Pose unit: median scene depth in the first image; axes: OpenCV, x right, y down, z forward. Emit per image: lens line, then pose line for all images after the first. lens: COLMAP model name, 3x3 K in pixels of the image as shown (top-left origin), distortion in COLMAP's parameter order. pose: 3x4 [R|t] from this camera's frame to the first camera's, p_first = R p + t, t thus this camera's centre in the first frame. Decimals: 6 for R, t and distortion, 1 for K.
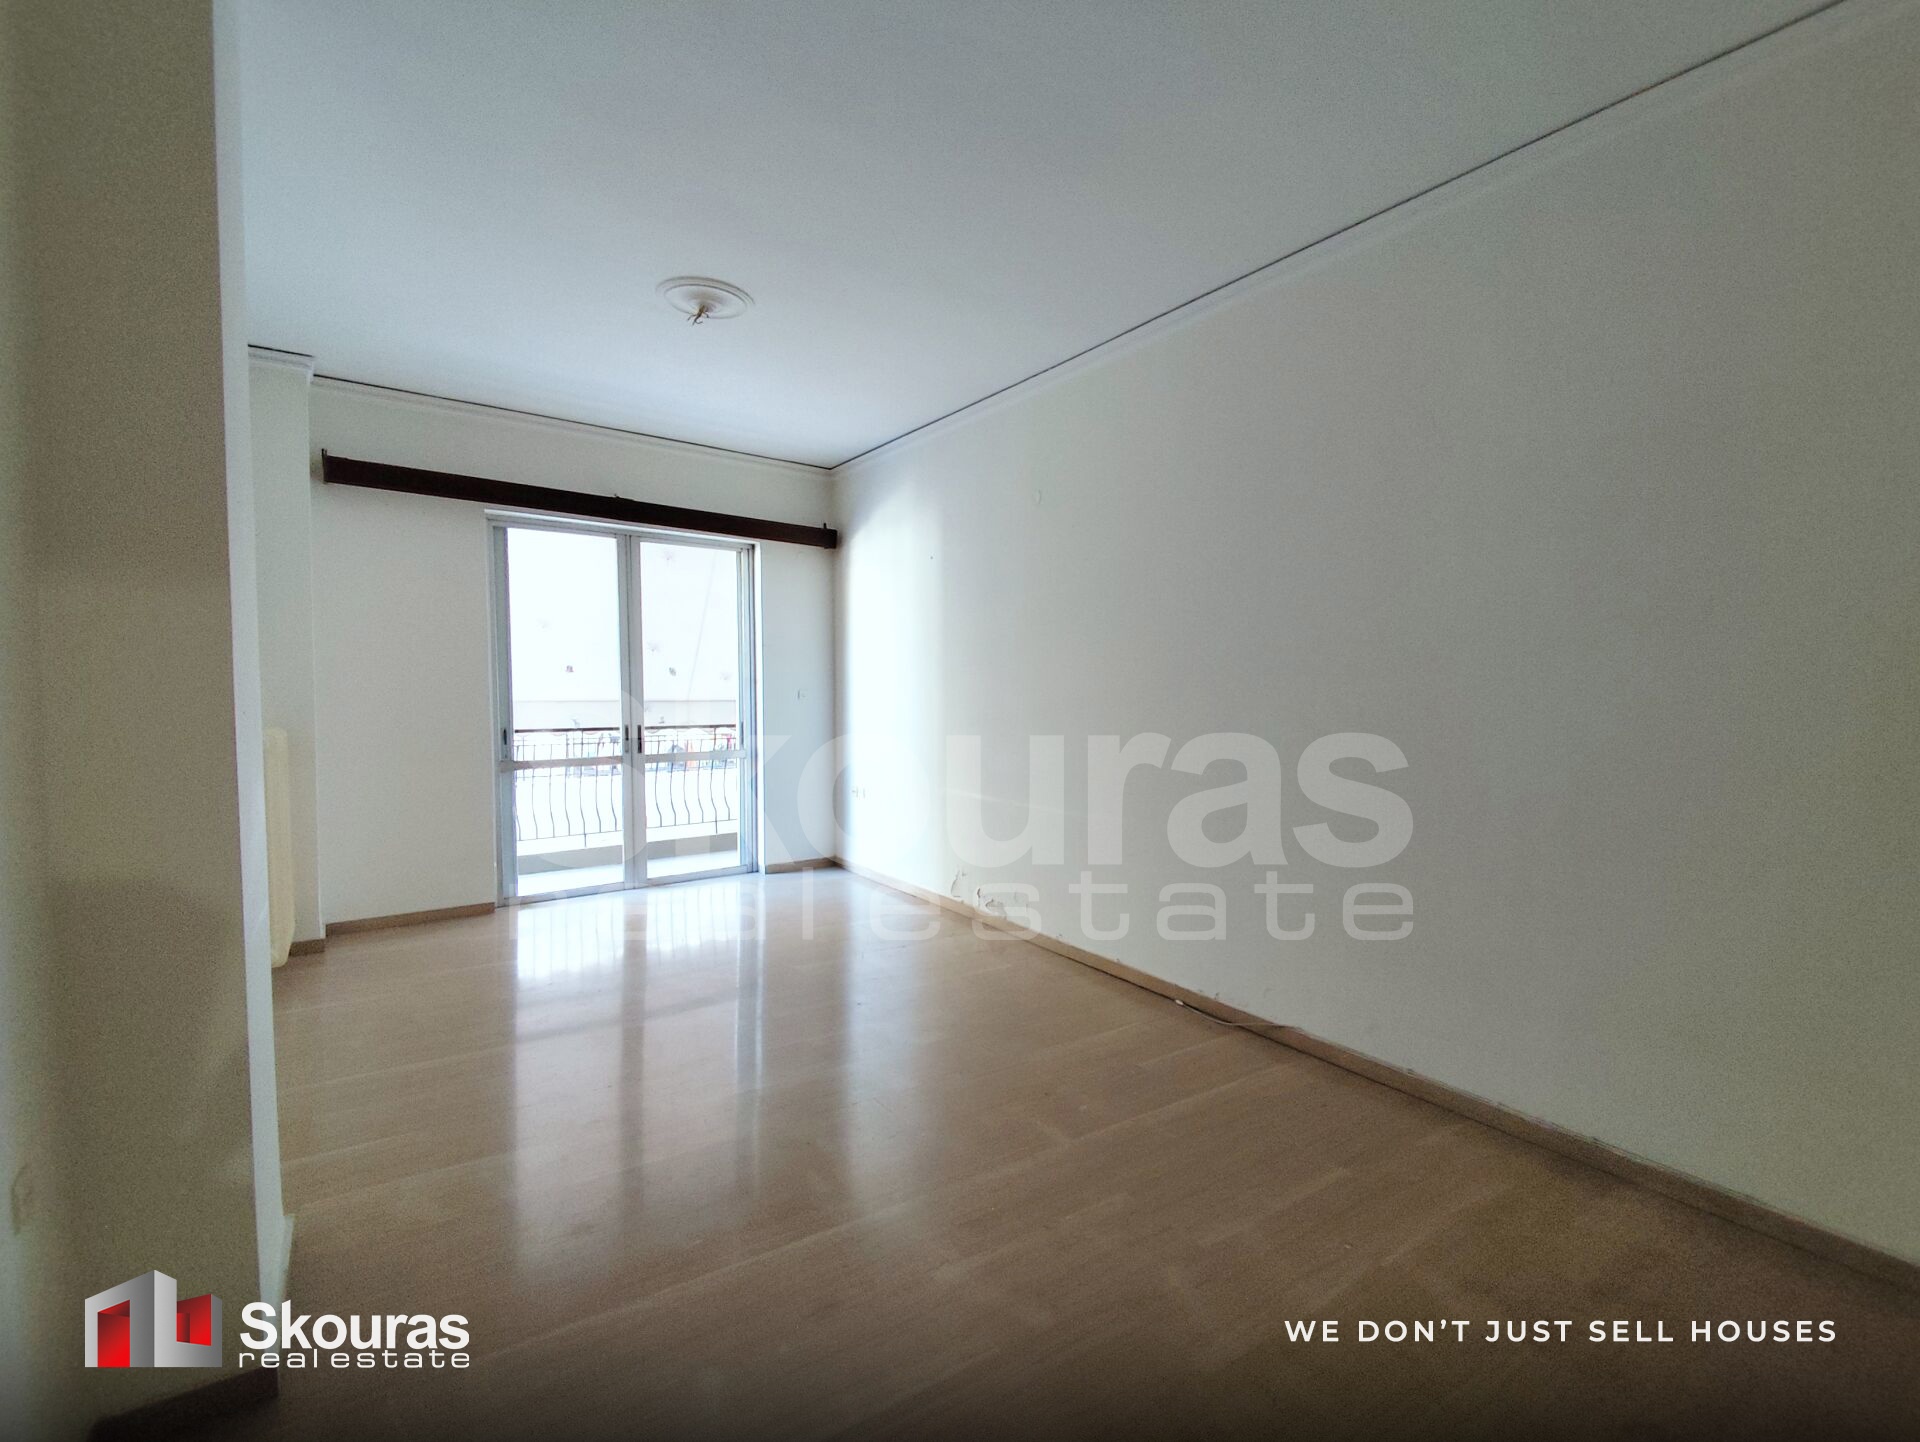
lens RADIAL K [[886.0, 0, 956.8], [0, 886.0, 712.6], [0, 0, 1]] dist [0.002453, -0.002928]
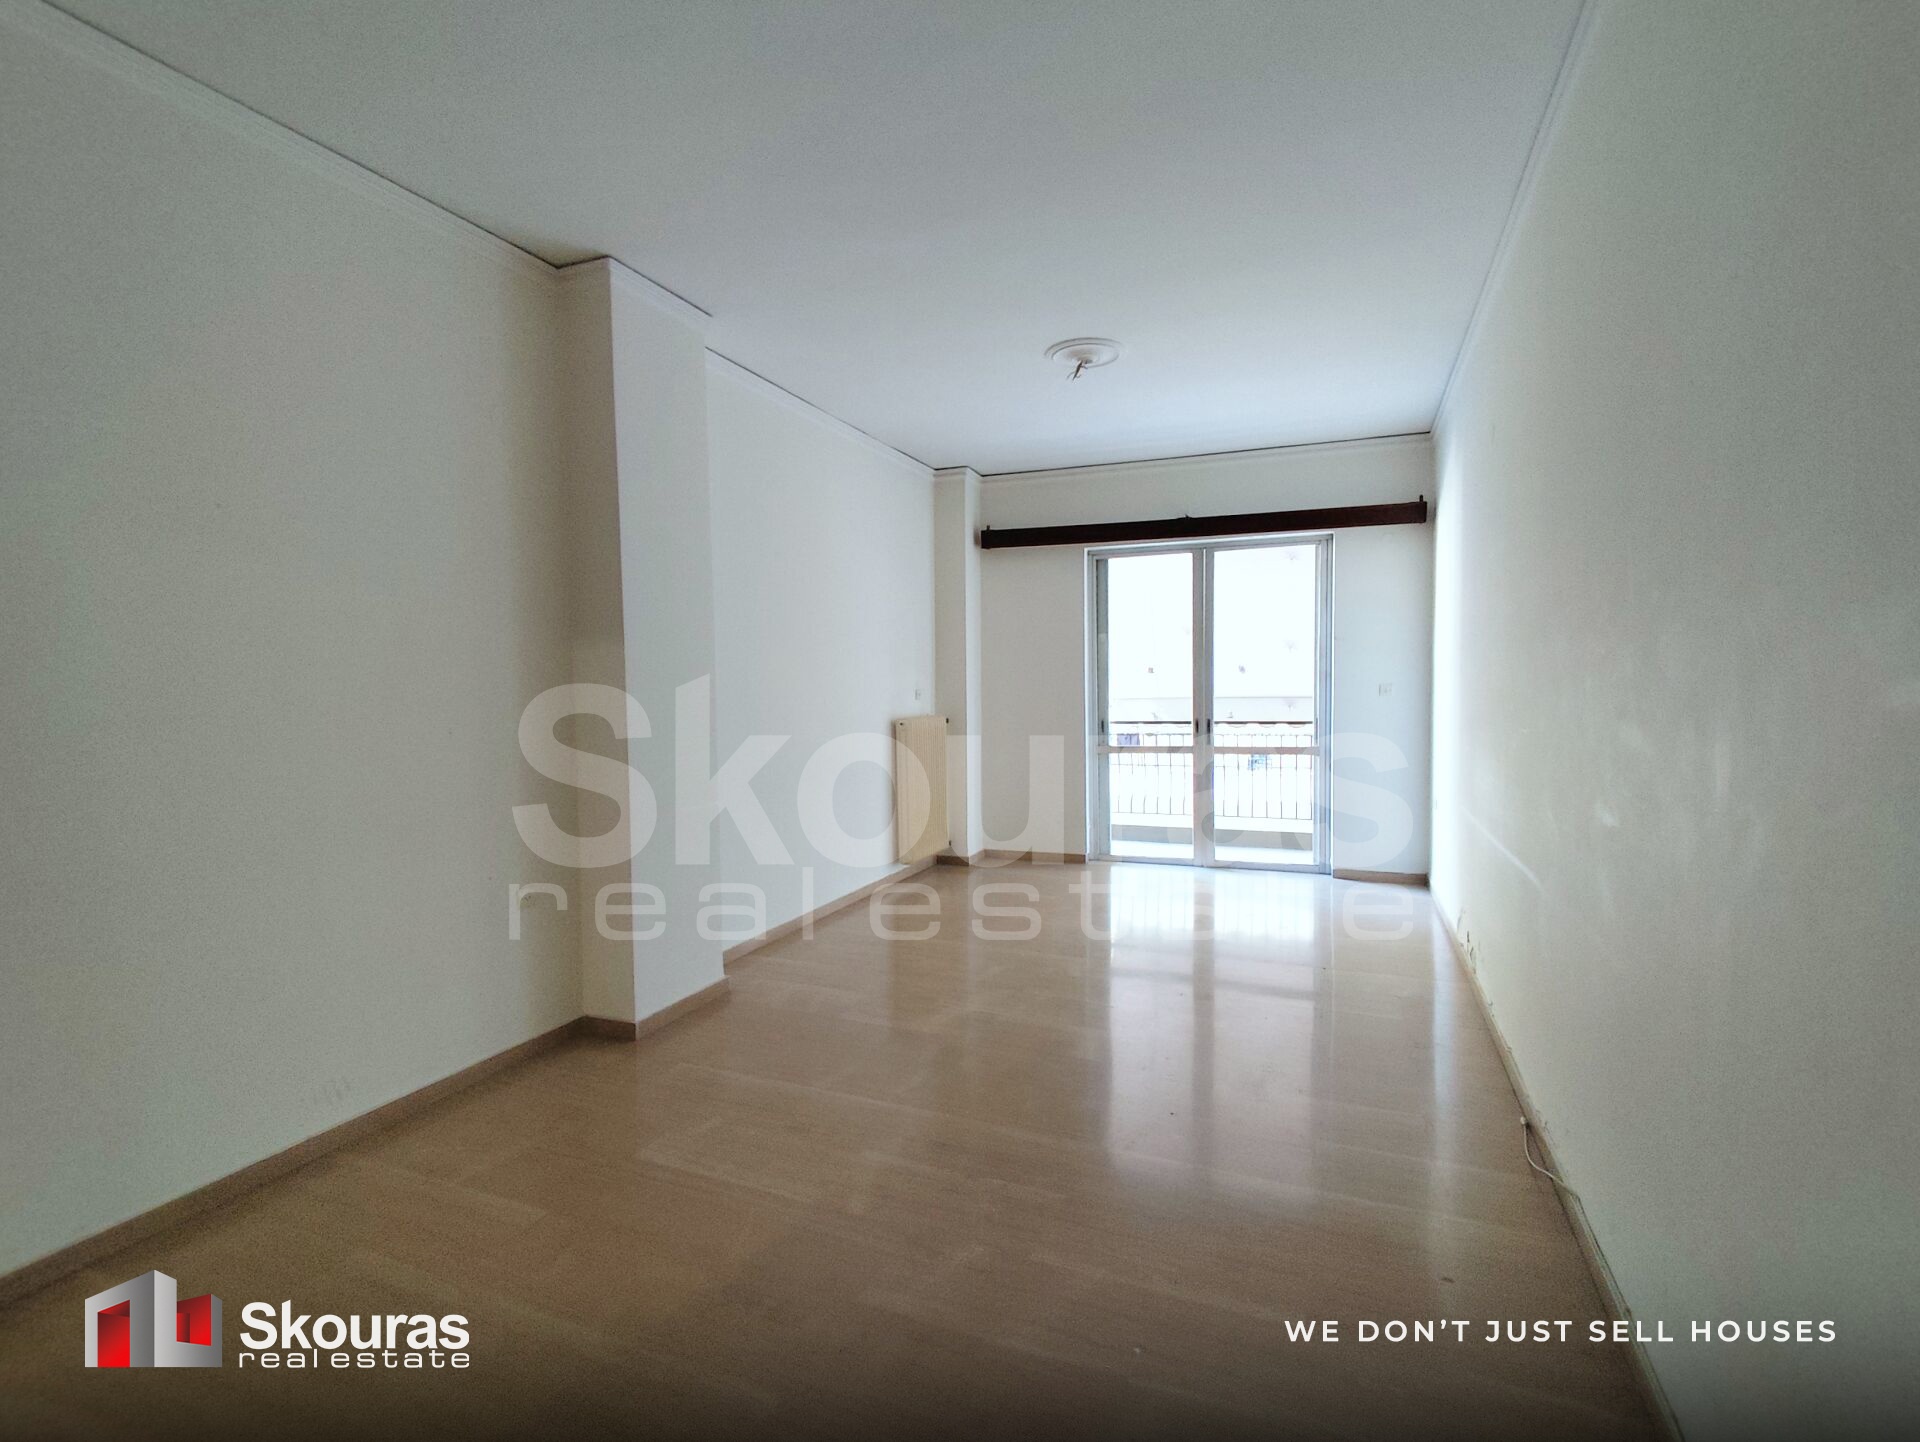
lens RADIAL K [[886.0, 0, 940.4], [0, 886.0, 718.8], [0, 0, 1]] dist [0.002453, -0.002928]
pose [[0.510856, 0.015623, -0.859524, 0.414393], [-0.010302, 0.999874, 0.012051, 0.003029], [0.859605, 0.002698, 0.510953, 0.153637]]
